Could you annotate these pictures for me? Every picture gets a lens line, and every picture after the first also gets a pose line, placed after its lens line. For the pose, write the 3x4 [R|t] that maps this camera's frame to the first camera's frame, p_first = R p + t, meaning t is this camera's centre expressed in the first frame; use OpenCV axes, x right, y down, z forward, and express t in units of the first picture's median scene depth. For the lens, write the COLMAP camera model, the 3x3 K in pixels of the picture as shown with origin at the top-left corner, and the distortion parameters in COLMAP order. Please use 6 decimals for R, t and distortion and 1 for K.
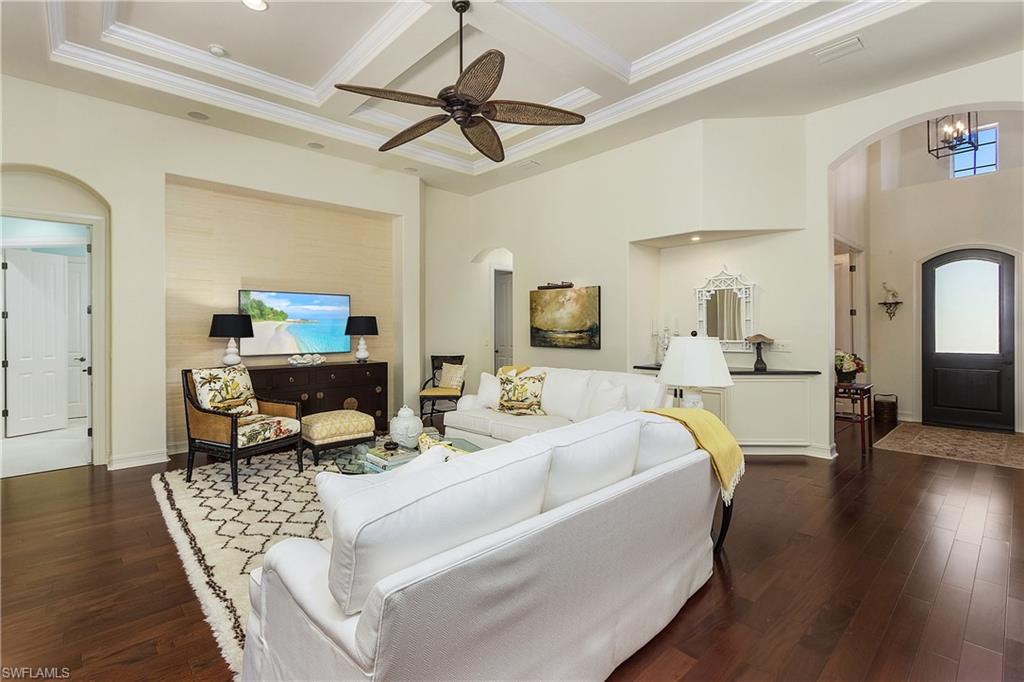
lens RADIAL K [[472.1, 0, 504.4], [0, 472.1, 335.4], [0, 0, 1]] dist [0.009060, -0.002794]
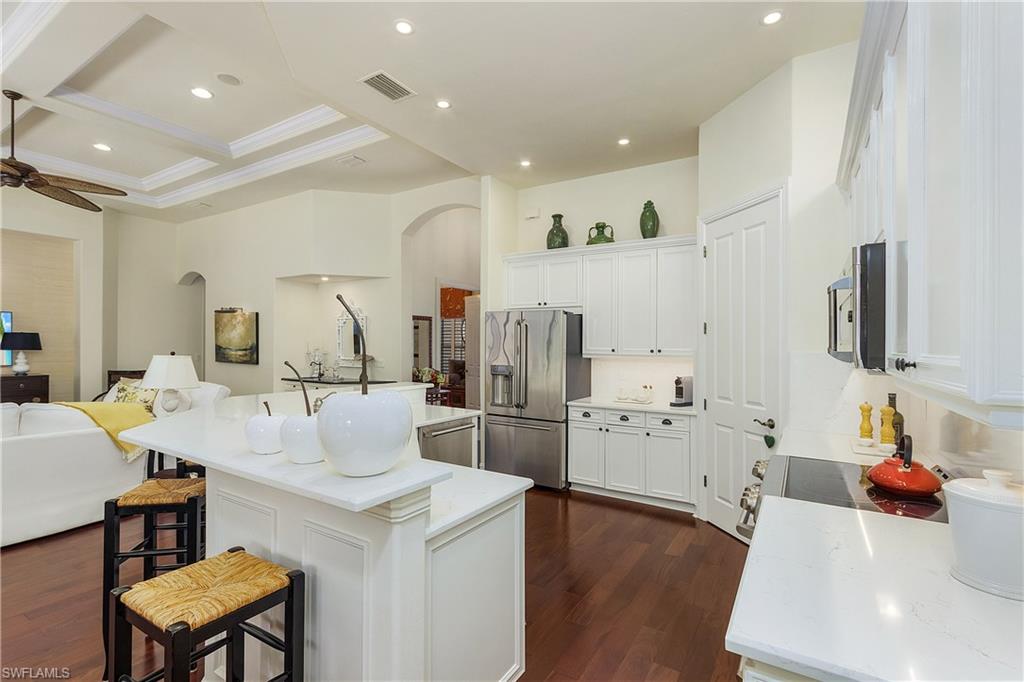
lens RADIAL K [[472.1, 0, 498.7], [0, 472.1, 356.7], [0, 0, 1]] dist [0.009060, -0.002794]
pose [[0.966923, 0.010364, 0.254859, 0.479008], [-0.013230, 0.999867, 0.009533, -0.010227], [-0.254726, -0.012589, 0.966931, -0.329243]]
